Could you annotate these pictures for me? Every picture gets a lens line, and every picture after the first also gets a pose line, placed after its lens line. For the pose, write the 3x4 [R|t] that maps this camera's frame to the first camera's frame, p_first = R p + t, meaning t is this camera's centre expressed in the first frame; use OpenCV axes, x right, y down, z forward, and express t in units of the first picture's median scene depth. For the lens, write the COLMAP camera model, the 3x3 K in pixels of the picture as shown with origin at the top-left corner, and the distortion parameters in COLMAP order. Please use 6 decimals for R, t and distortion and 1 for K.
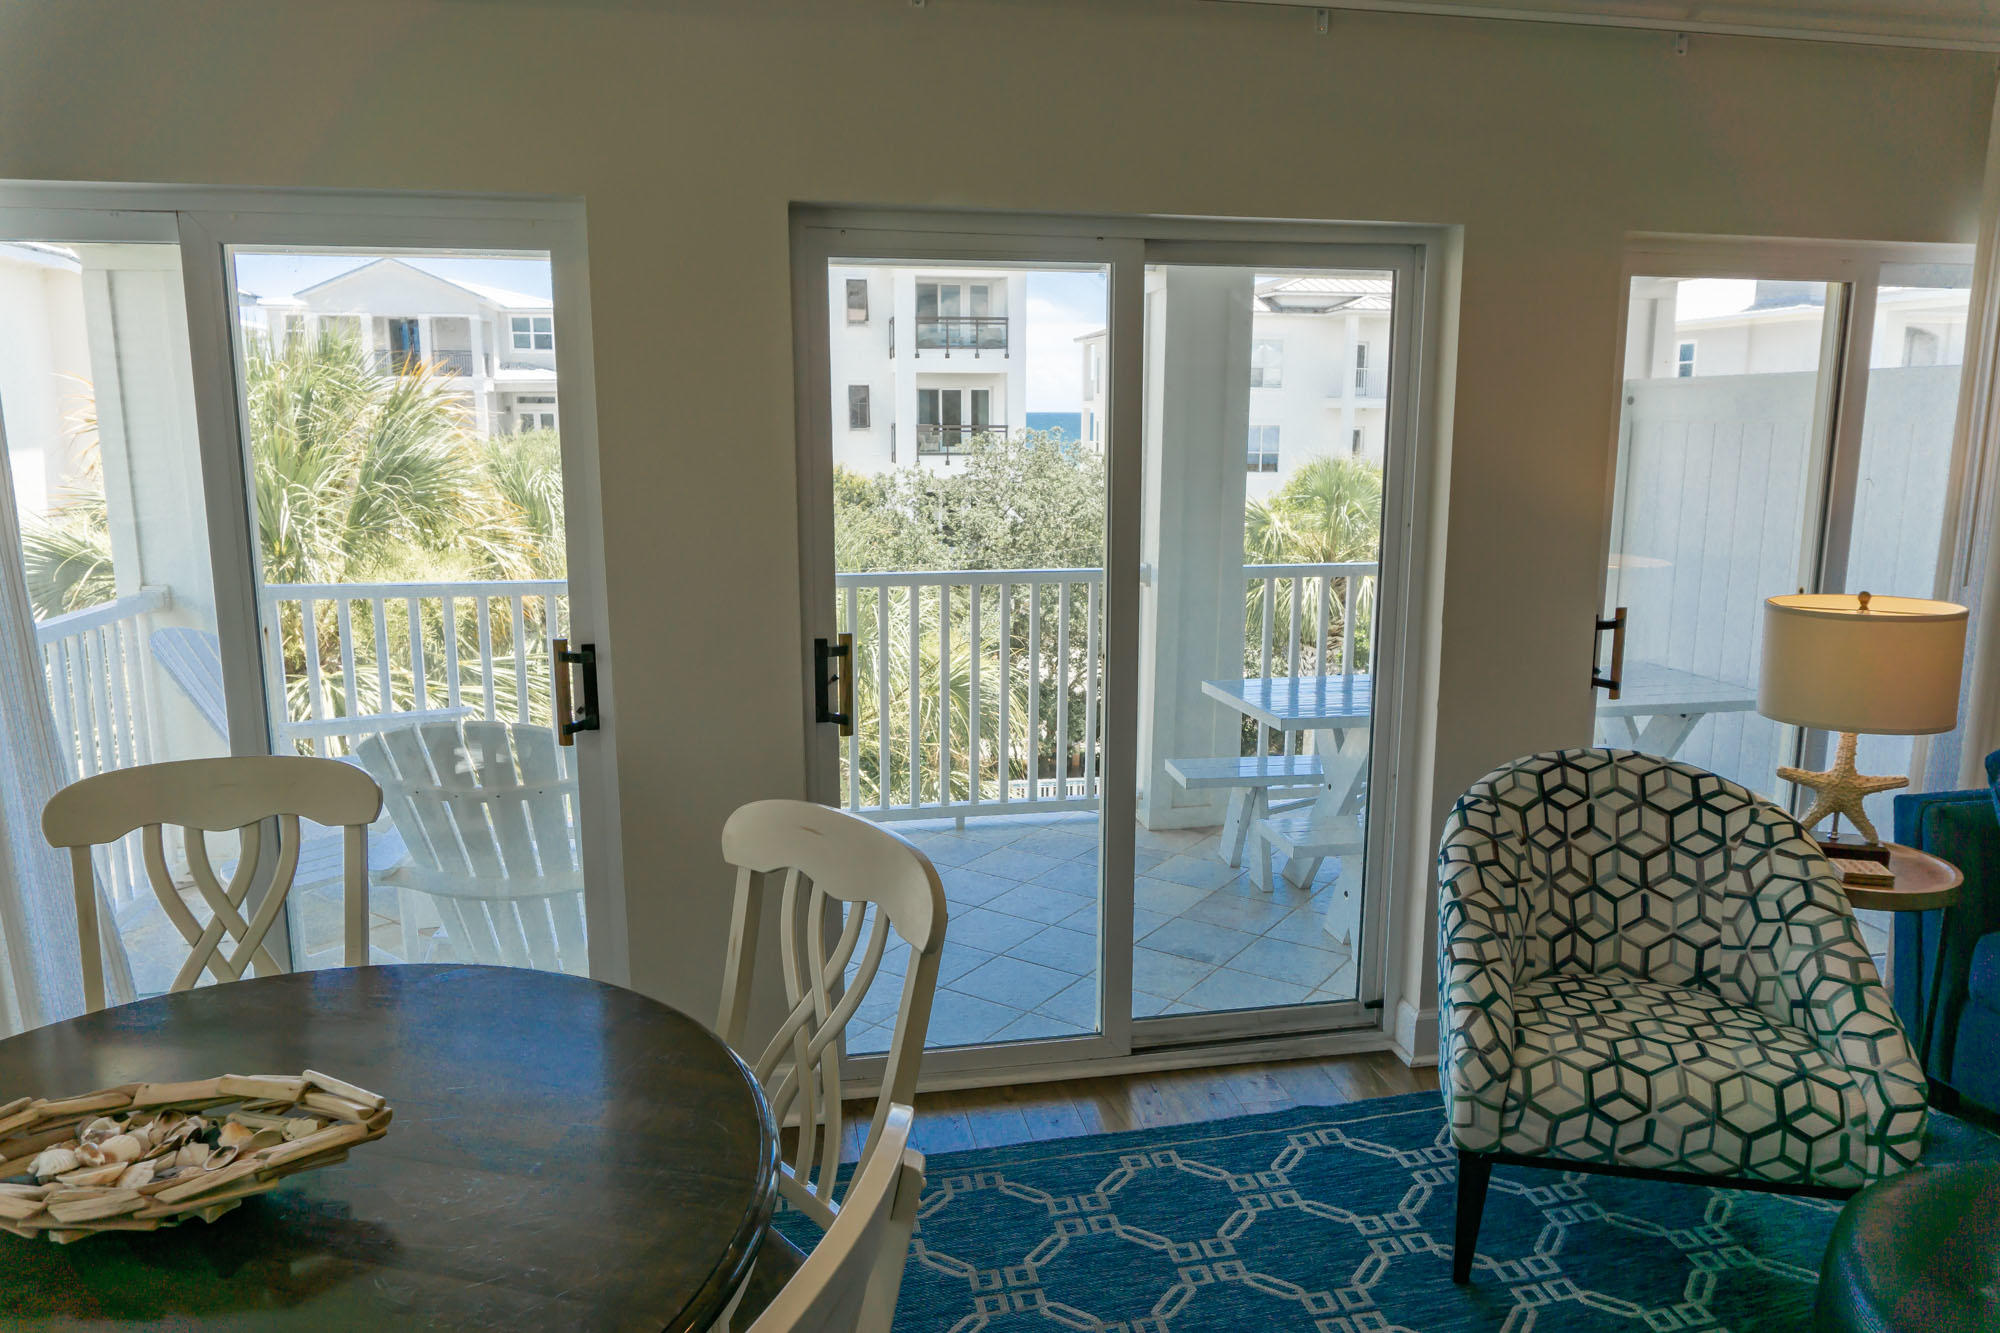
lens RADIAL K [[1347.1, 0, 998.7], [0, 1347.1, 665.5], [0, 0, 1]] dist [-0.012494, -0.004154]
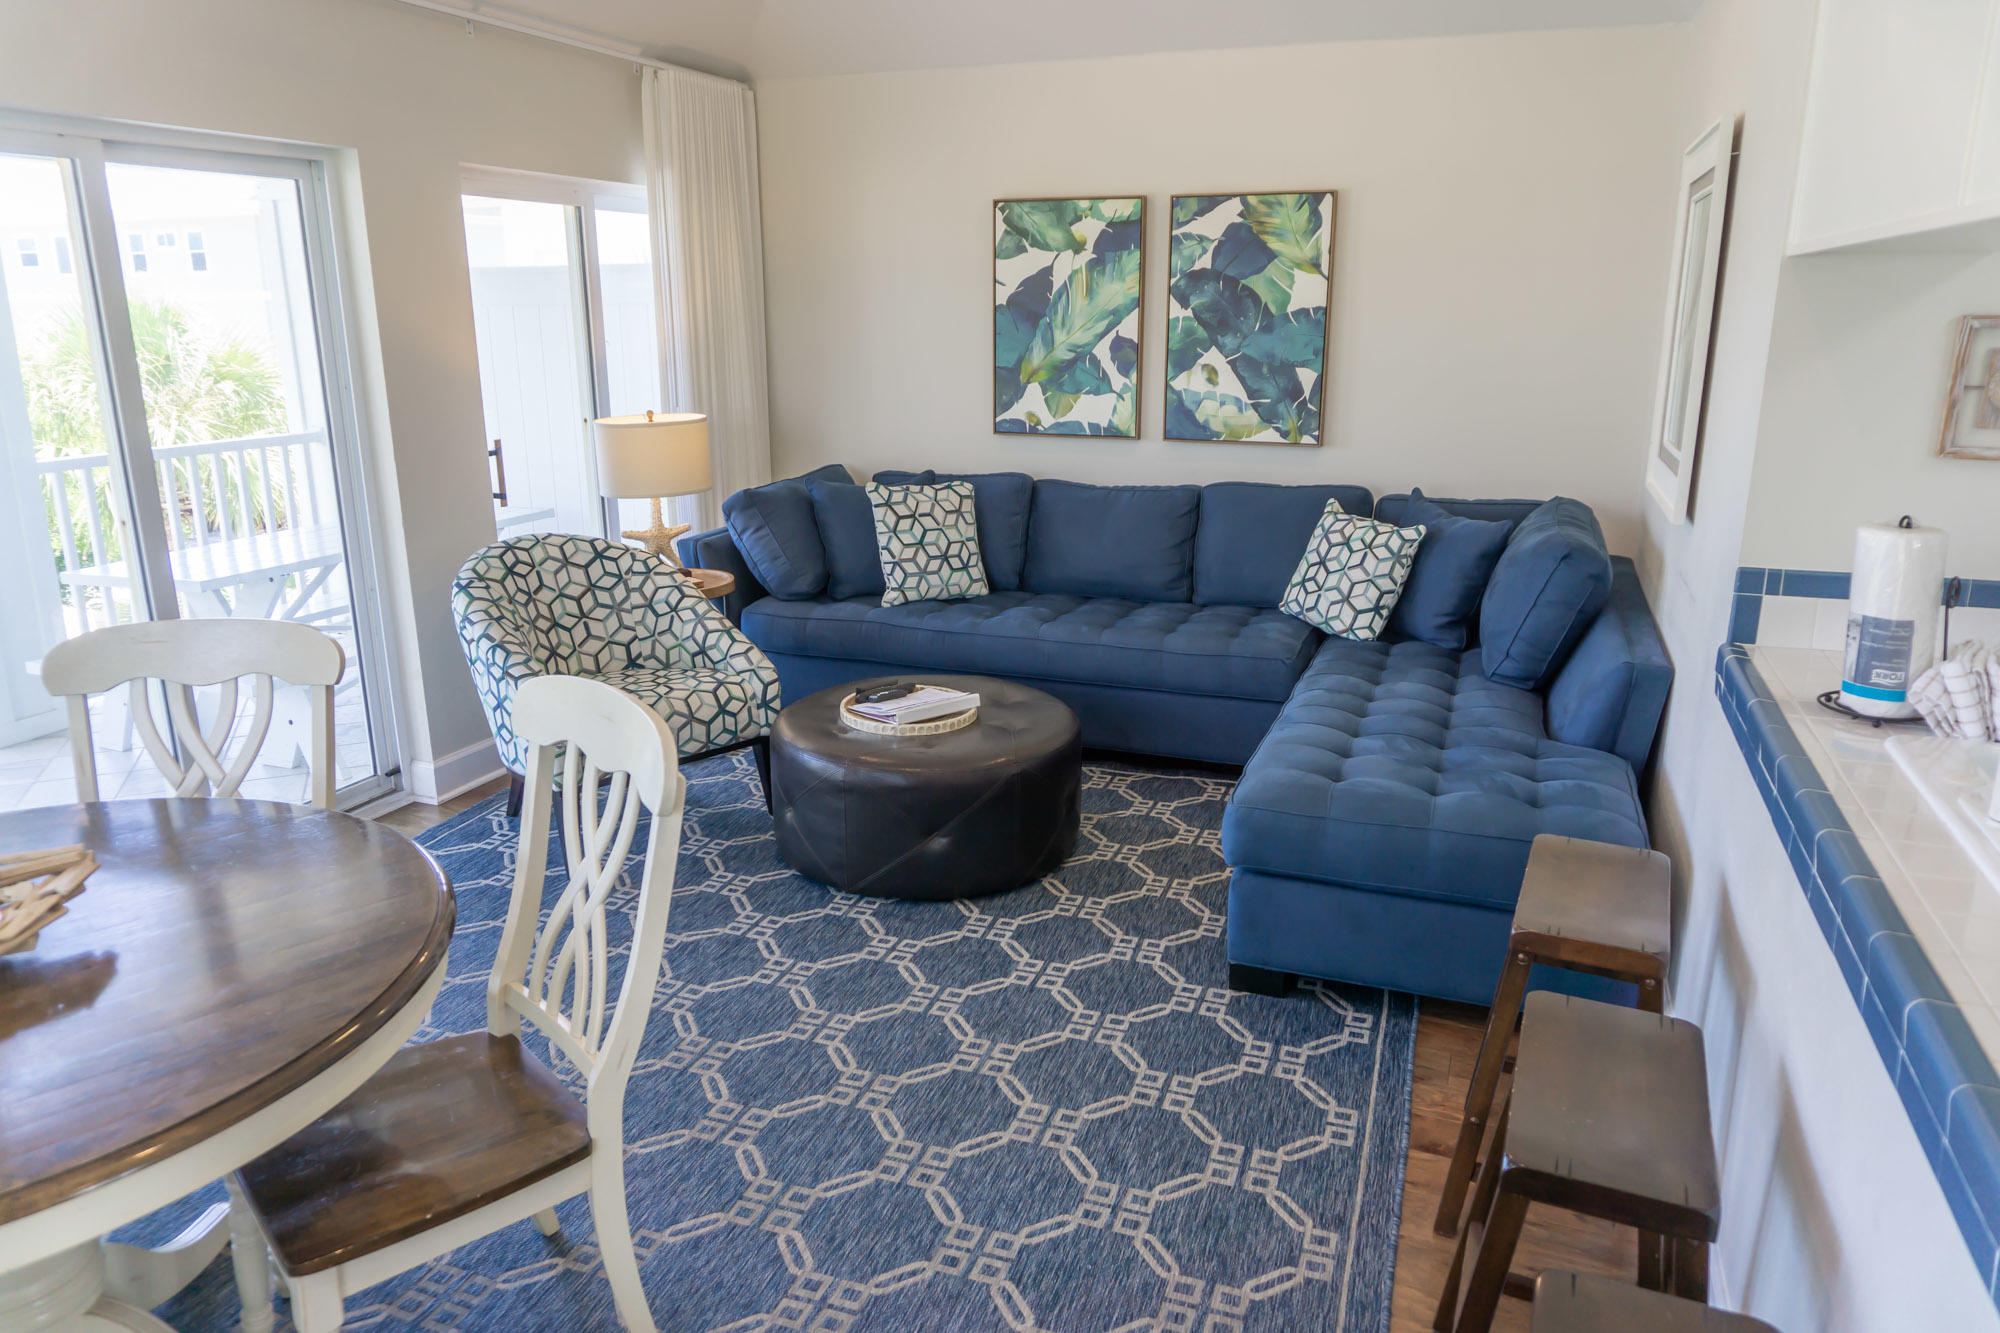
lens RADIAL K [[1347.1, 0, 1000.3], [0, 1347.1, 668.4], [0, 0, 1]] dist [-0.012494, -0.004154]
pose [[0.532551, -0.224309, 0.816134, -0.525929], [0.159773, 0.973550, 0.163318, 0.051250], [-0.831181, 0.043421, 0.554303, -0.224646]]
